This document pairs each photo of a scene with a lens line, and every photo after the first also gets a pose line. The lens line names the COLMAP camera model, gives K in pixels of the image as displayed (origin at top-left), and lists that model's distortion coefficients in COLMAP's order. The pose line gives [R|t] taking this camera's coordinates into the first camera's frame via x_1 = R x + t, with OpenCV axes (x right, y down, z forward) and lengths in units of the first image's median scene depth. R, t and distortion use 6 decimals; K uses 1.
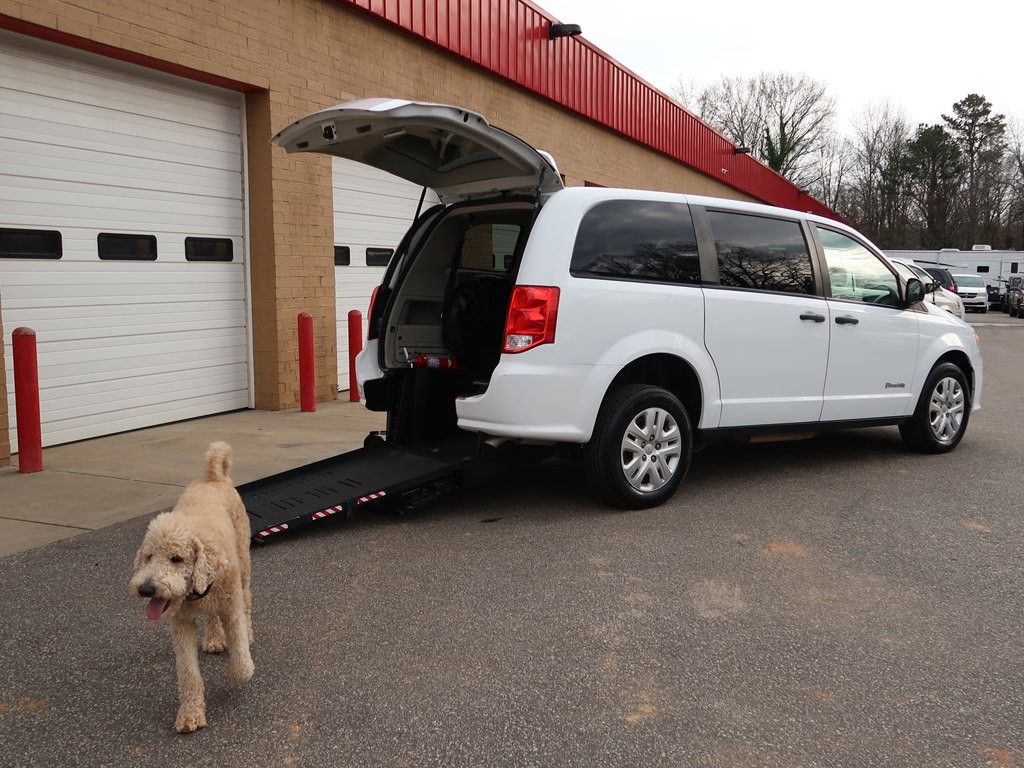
lens RADIAL K [[984.4, 0, 508.0], [0, 984.4, 381.0], [0, 0, 1]] dist [0.003097, -0.009226]
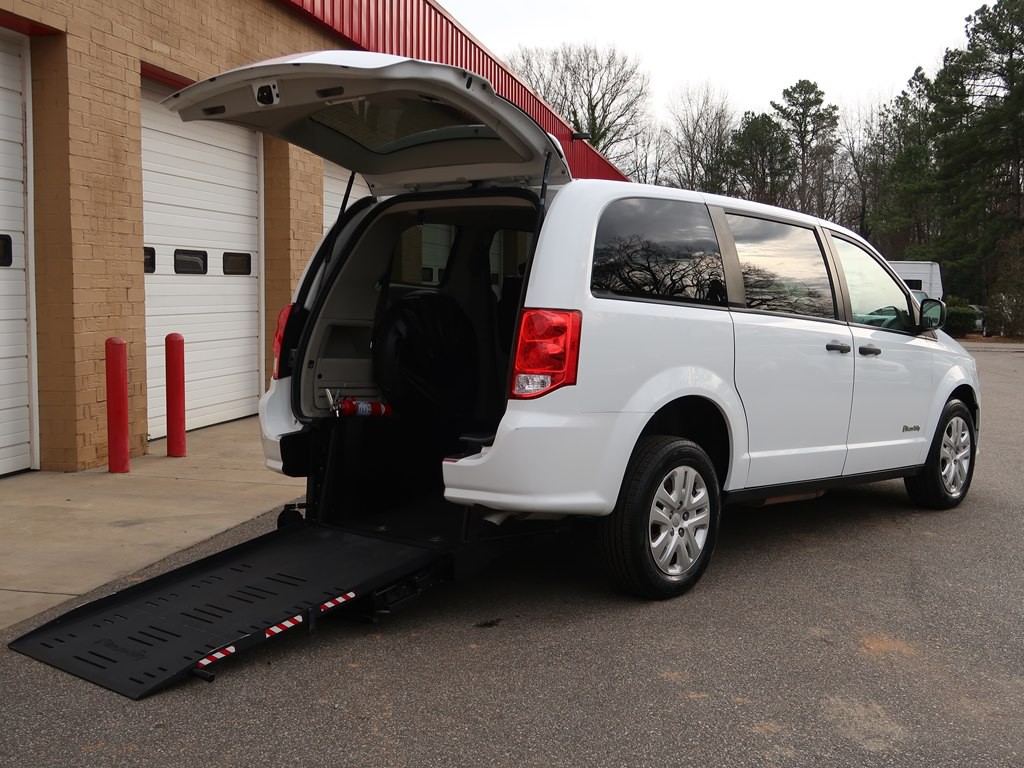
lens RADIAL K [[1222.2, 0, 512.0], [0, 1222.2, 384.0], [0, 0, 1]] dist [-0.005529, 0.012016]
pose [[0.978960, -0.007433, 0.203915, -0.153861], [0.012532, 0.999640, -0.023726, -0.013919], [-0.203665, 0.025783, 0.978701, 0.075157]]
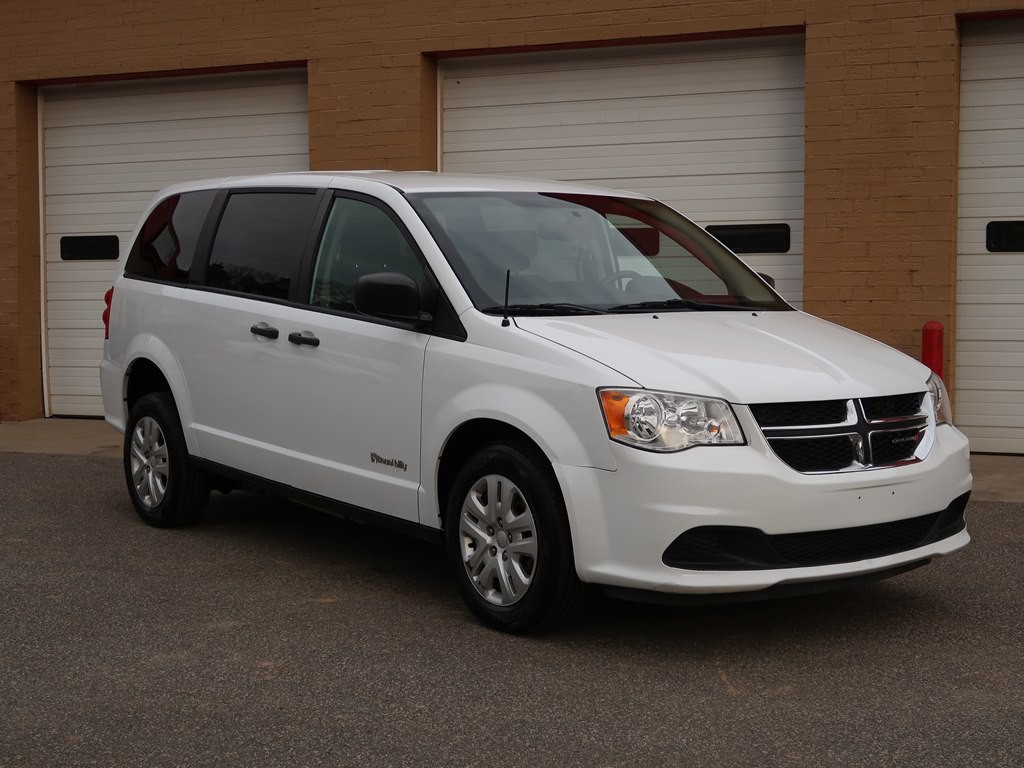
lens RADIAL K [[1501.7, 0, 512.0], [0, 1501.7, 384.0], [0, 0, 1]] dist [0.010584, -0.057384]
pose [[0.018265, 0.069629, -0.997406, 1.367356], [-0.095608, 0.993122, 0.067579, -0.114775], [0.995251, 0.094126, 0.024797, 1.136858]]
